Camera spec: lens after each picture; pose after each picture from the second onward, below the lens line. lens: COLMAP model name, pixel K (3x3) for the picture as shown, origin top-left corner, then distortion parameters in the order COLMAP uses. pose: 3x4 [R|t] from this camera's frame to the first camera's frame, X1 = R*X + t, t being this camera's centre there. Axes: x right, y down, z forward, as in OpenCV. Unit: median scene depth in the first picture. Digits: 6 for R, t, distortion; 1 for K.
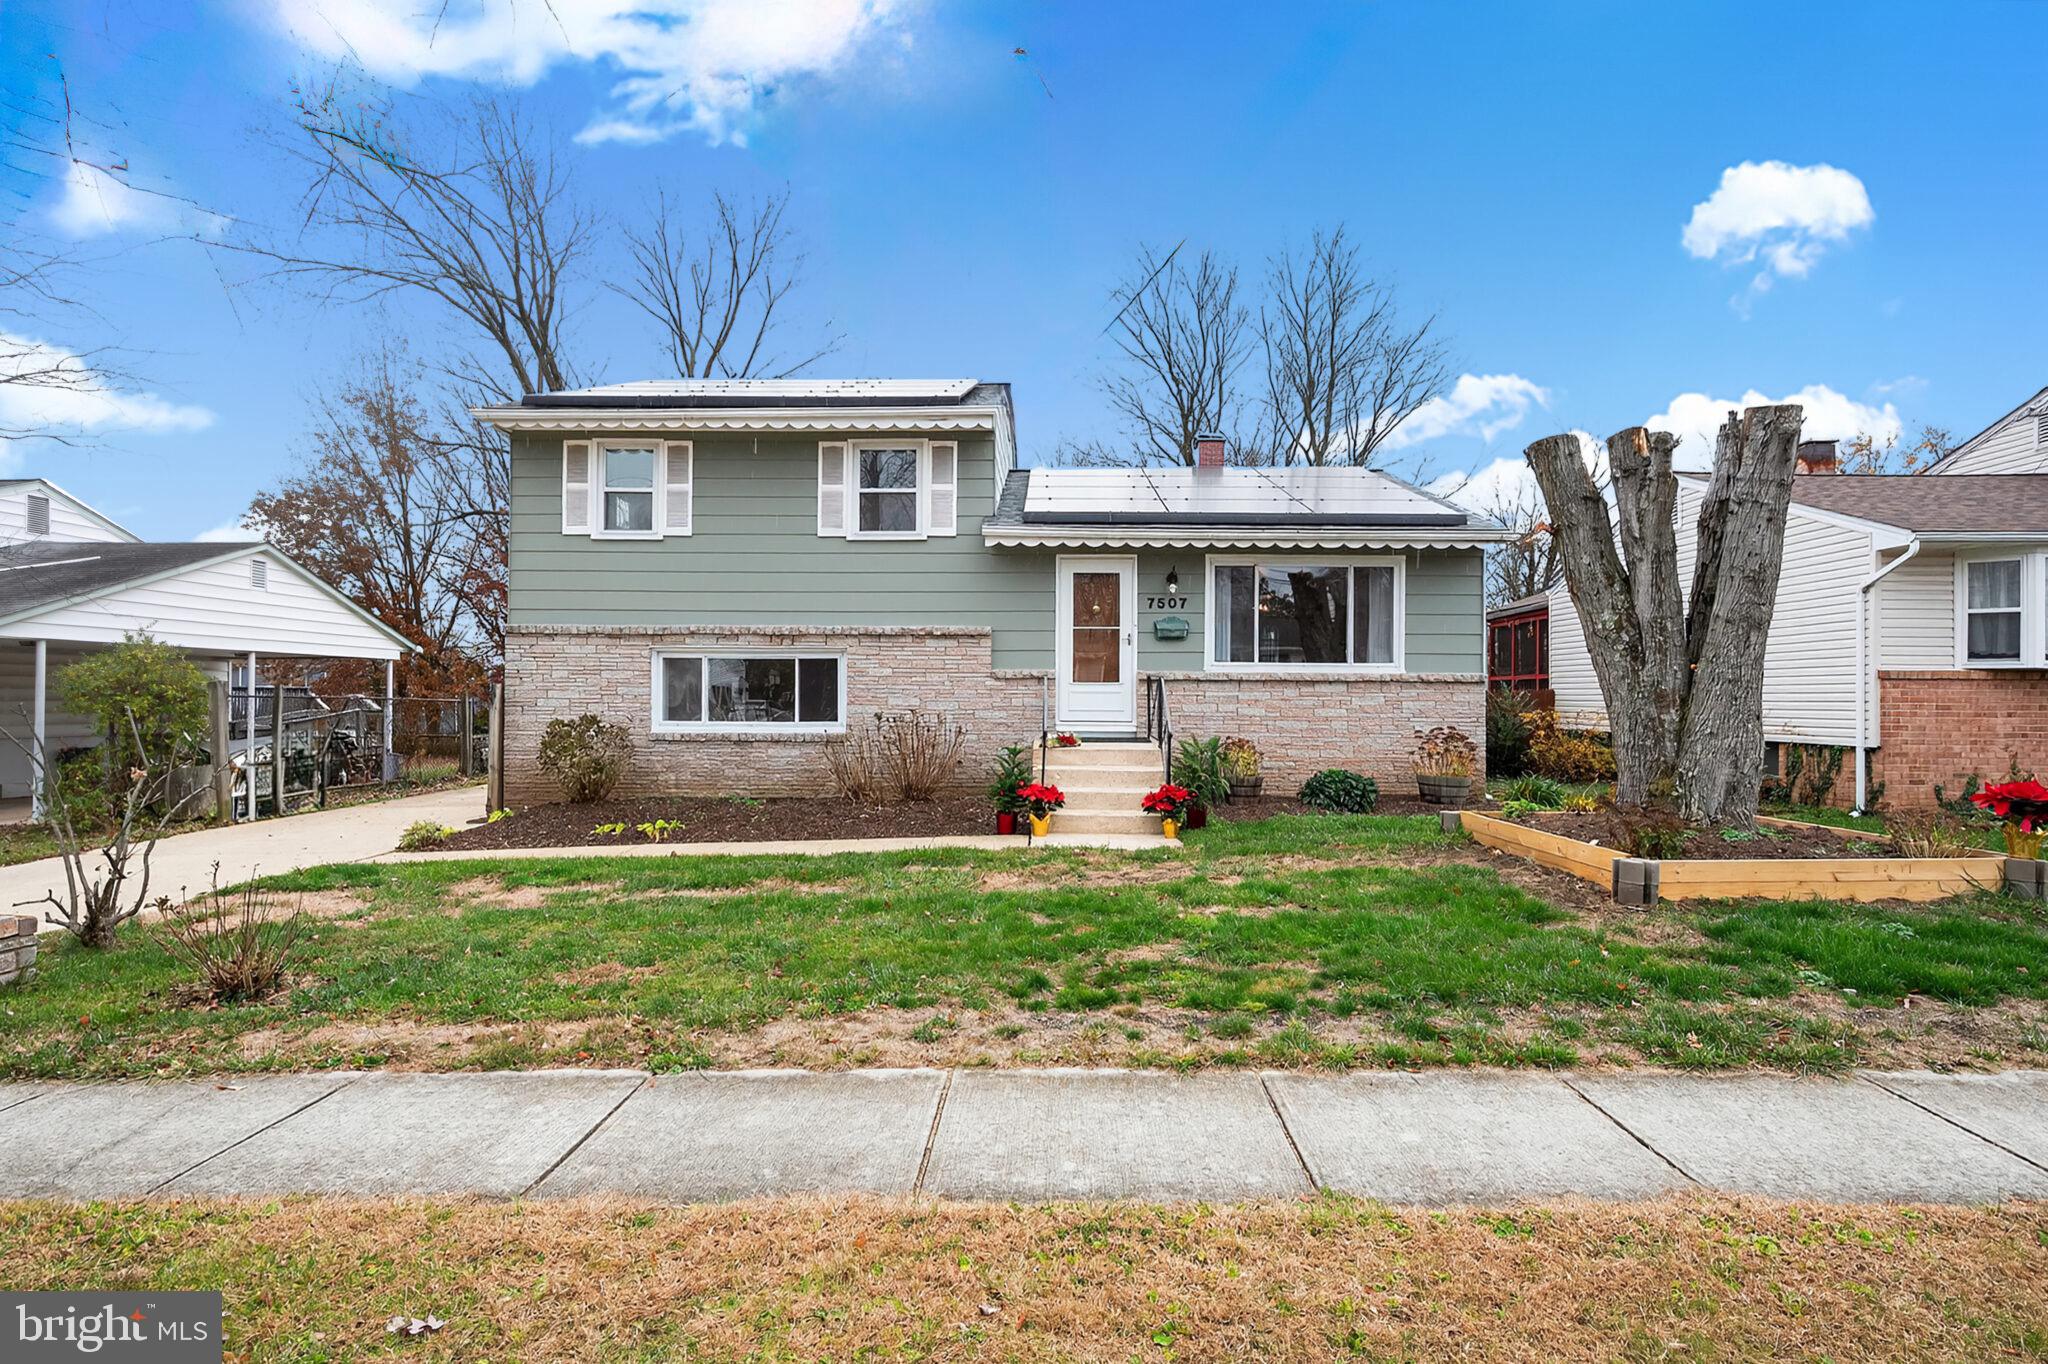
lens RADIAL K [[918.8, 0, 1027.1], [0, 918.8, 695.3], [0, 0, 1]] dist [-0.000627, -0.001187]
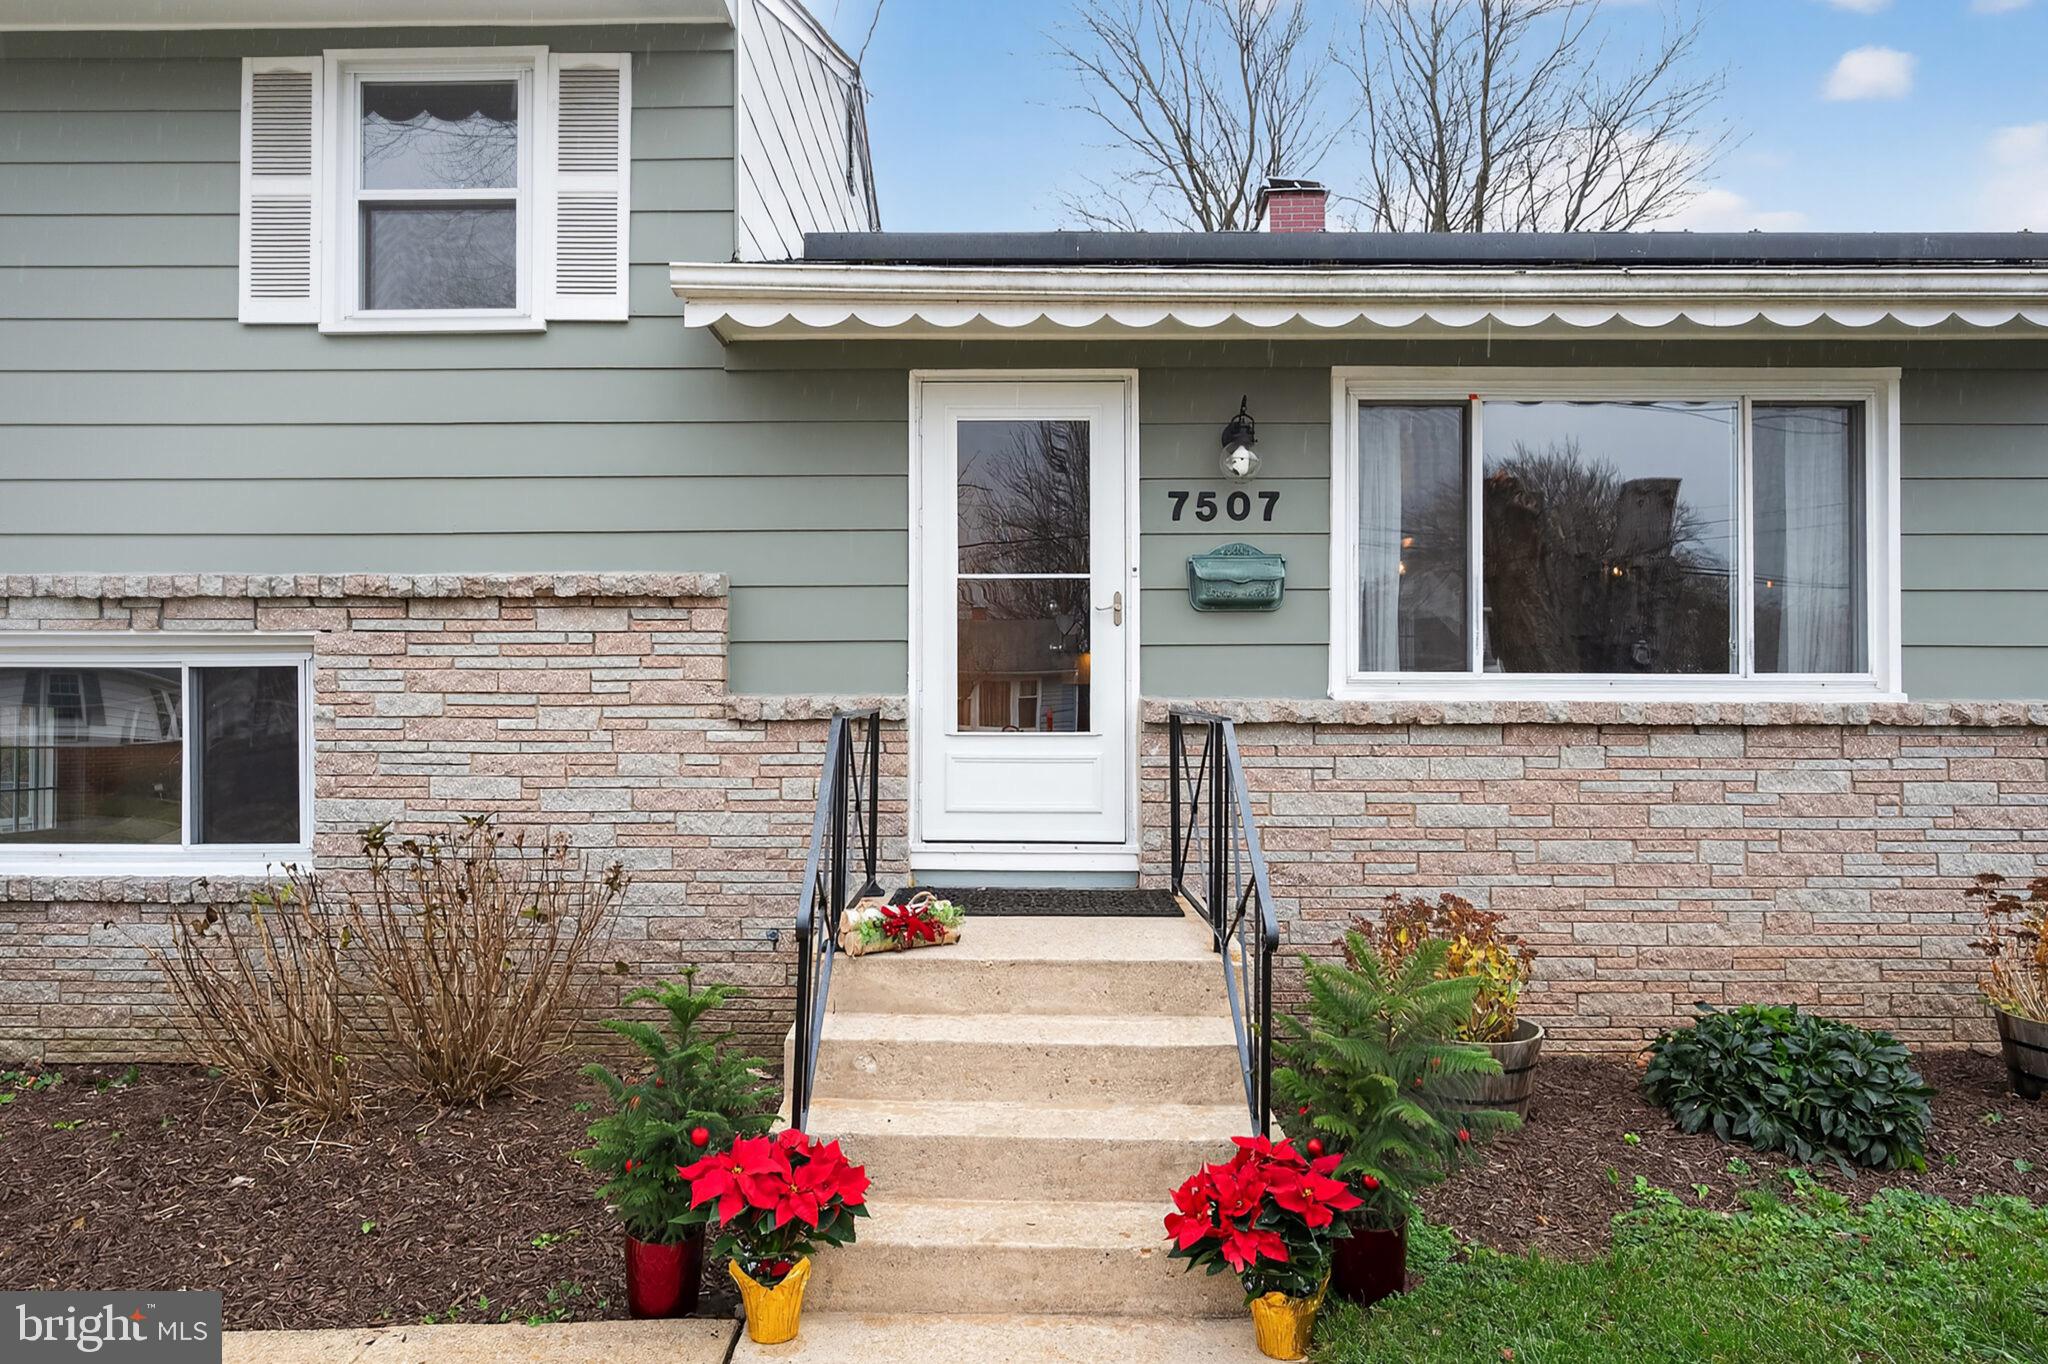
lens RADIAL K [[828.2, 0, 1025.1], [0, 828.2, 708.2], [0, 0, 1]] dist [-0.001086, -0.000190]
pose [[0.999965, -0.003381, -0.007603, 0.078371], [0.003280, 0.999907, -0.013254, -0.018674], [0.007647, 0.013228, 0.999883, 0.684573]]
